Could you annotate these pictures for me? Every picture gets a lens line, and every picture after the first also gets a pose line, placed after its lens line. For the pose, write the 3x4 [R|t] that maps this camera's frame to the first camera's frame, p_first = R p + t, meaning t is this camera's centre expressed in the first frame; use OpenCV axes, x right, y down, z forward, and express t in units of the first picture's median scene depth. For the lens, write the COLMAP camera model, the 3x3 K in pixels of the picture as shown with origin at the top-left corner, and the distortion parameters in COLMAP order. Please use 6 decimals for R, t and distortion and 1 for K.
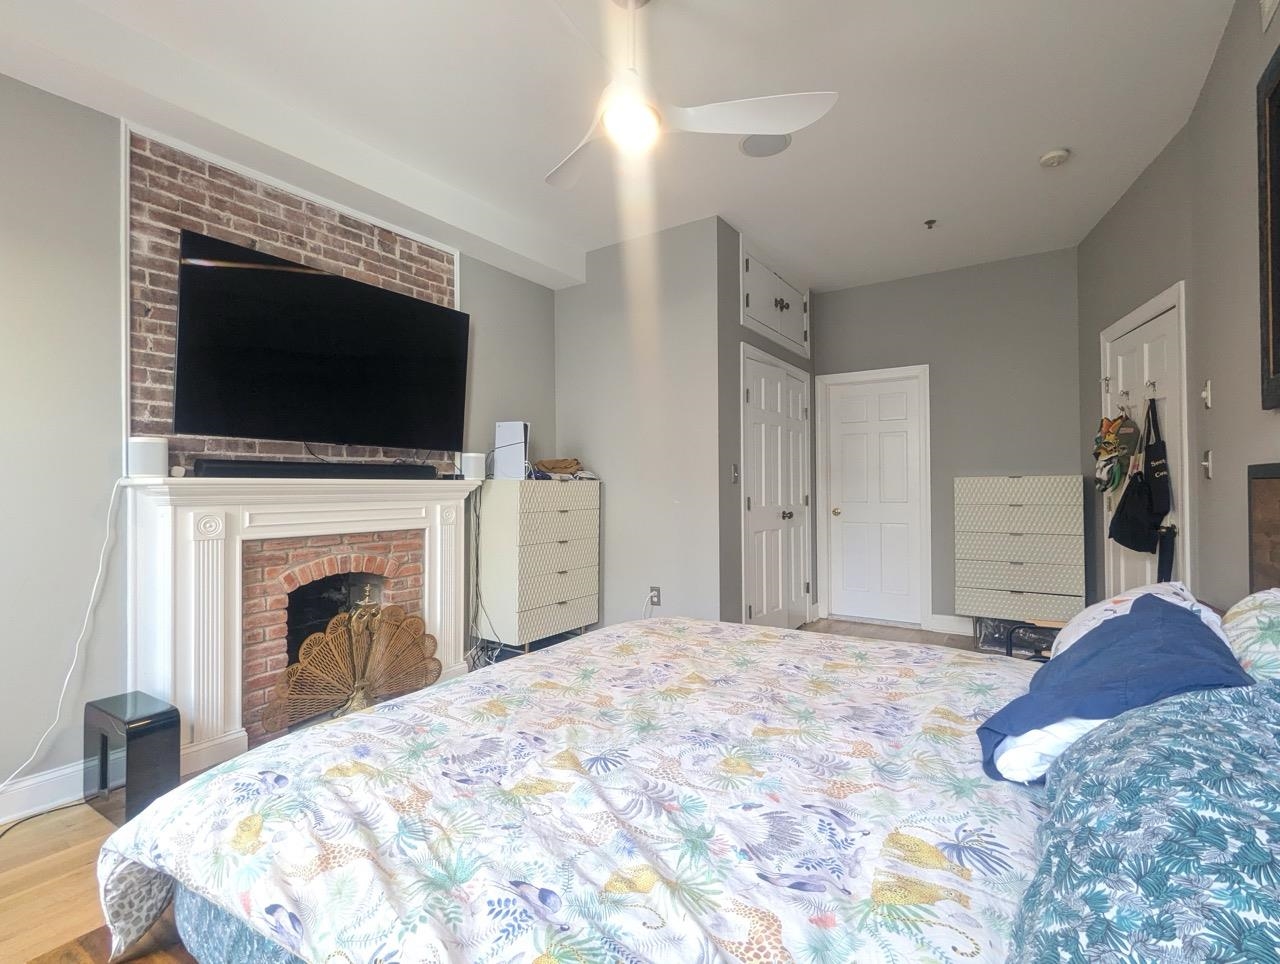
lens RADIAL K [[607.6, 0, 644.1], [0, 607.6, 479.7], [0, 0, 1]] dist [-0.000560, 0.001072]
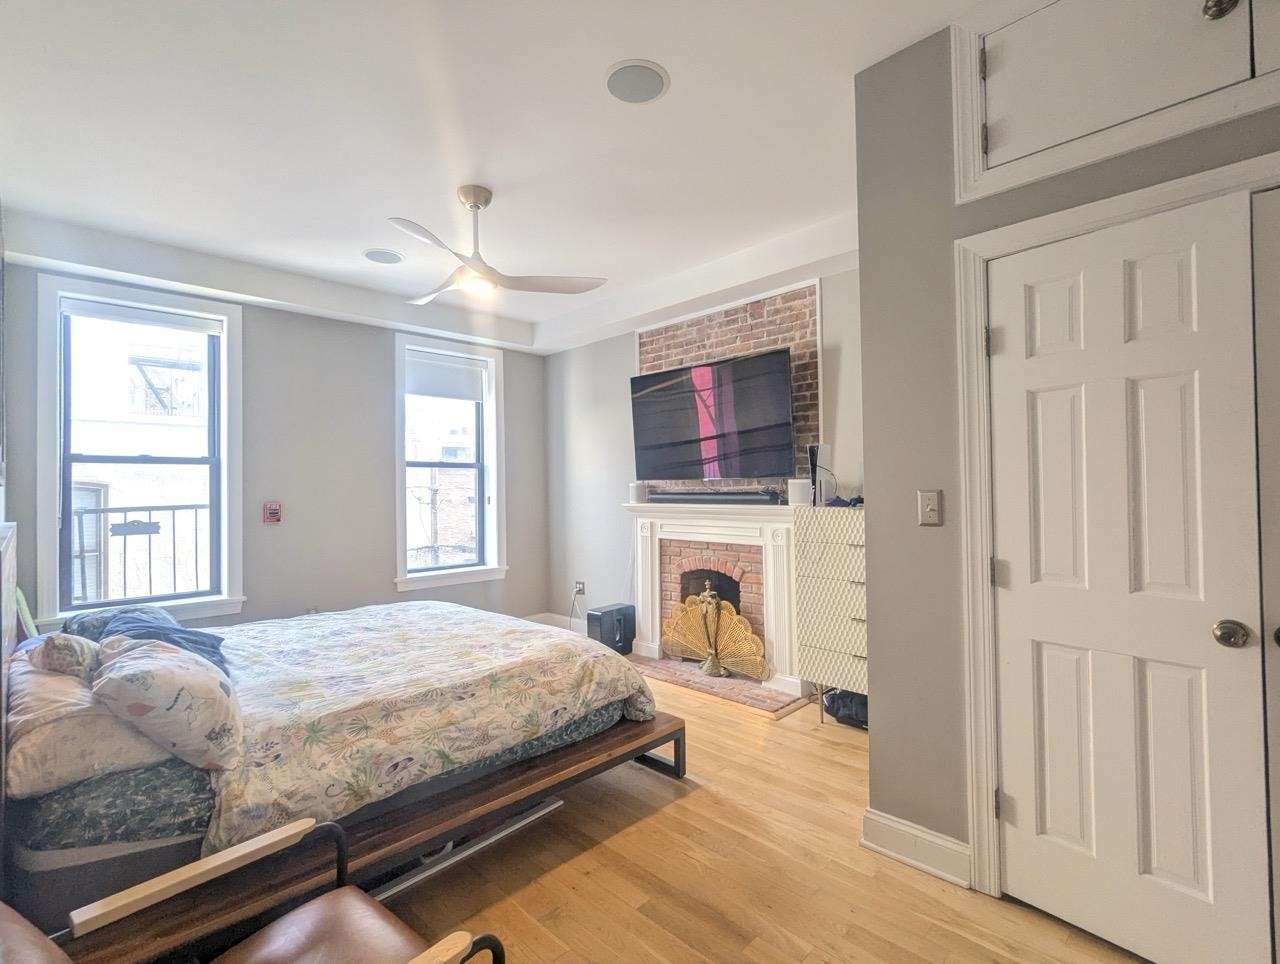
lens RADIAL K [[607.6, 0, 636.4], [0, 607.6, 488.2], [0, 0, 1]] dist [-0.000560, 0.001072]
pose [[-0.210248, 0.006598, -0.977626, 1.076863], [0.021727, 0.999762, 0.002075, -0.051390], [0.977407, -0.020805, -0.210342, 1.308806]]
